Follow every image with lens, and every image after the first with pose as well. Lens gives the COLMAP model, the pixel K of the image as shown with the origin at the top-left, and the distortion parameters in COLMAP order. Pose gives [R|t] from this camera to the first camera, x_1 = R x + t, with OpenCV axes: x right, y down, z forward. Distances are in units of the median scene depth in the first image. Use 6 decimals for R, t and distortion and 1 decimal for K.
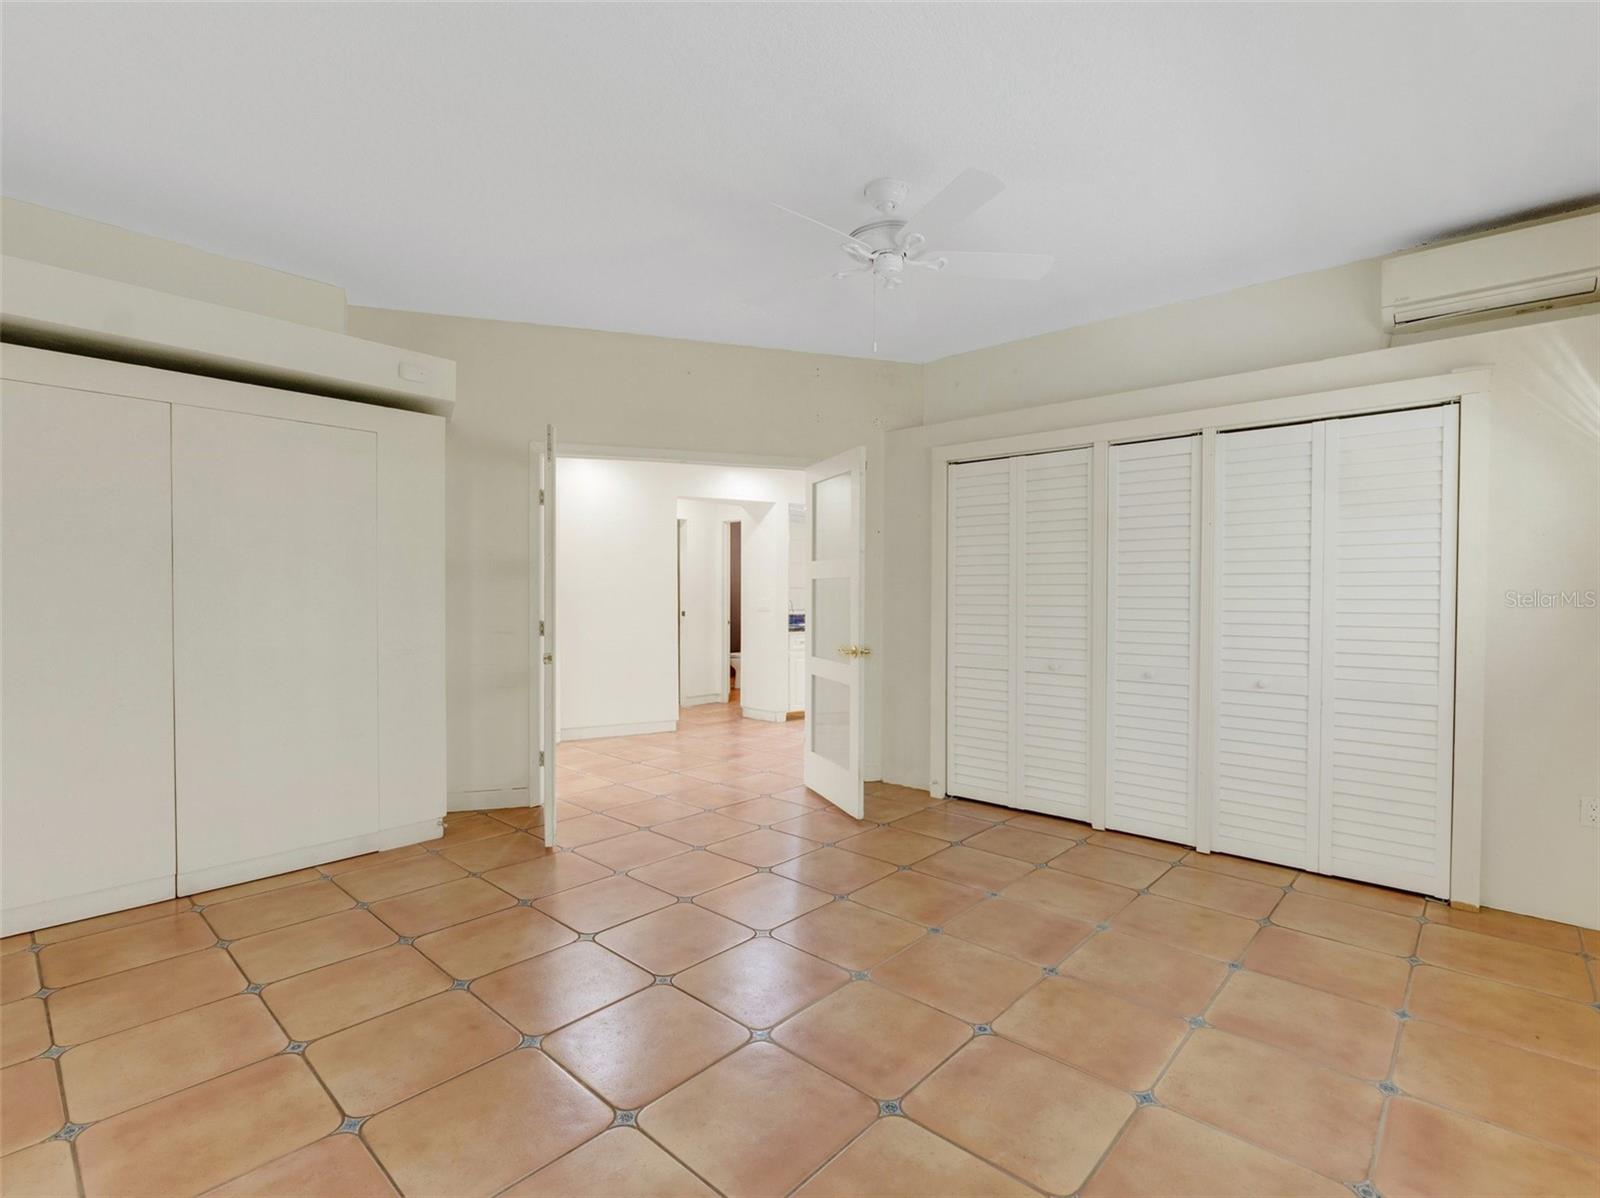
lens RADIAL K [[764.2, 0, 807.2], [0, 764.2, 600.5], [0, 0, 1]] dist [-0.011007, -0.001250]
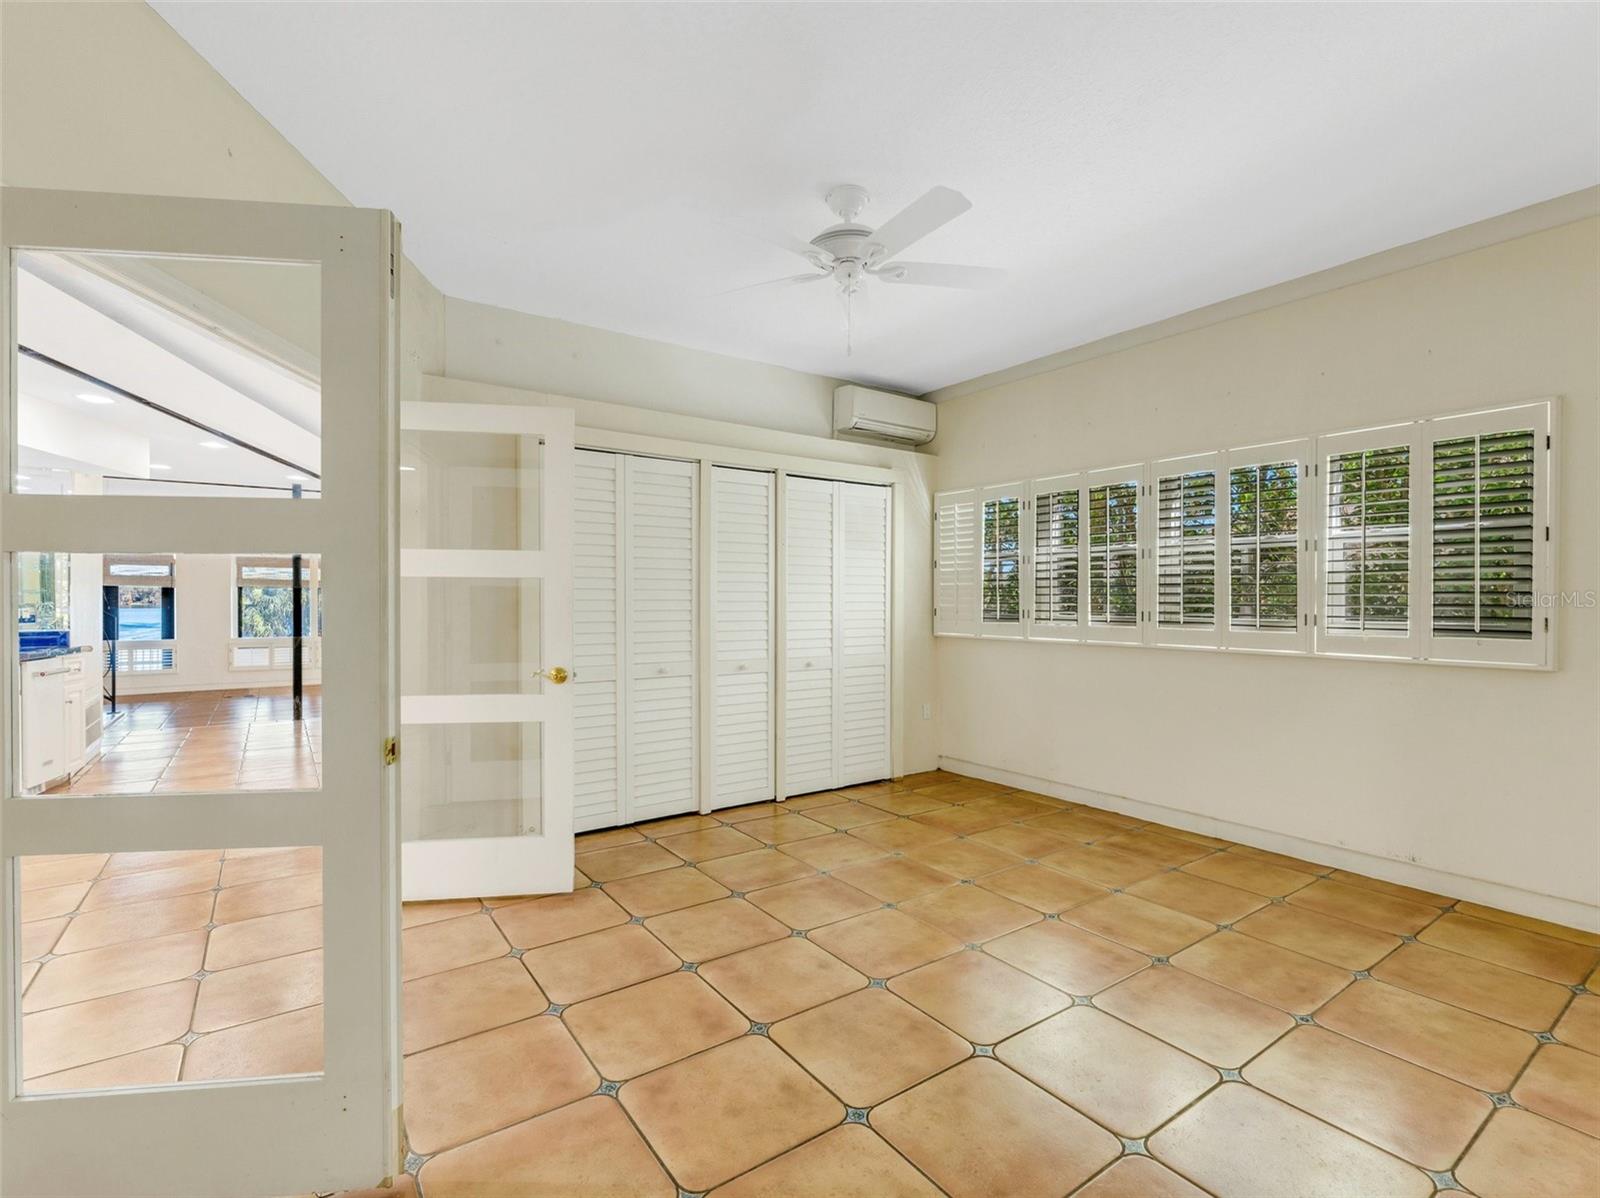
lens RADIAL K [[764.2, 0, 807.6], [0, 764.2, 601.4], [0, 0, 1]] dist [-0.011007, -0.001250]
pose [[0.205419, -0.003731, 0.978667, -0.857936], [0.009348, 0.999955, 0.001850, -0.007011], [-0.978629, 0.008769, 0.205445, 0.819186]]
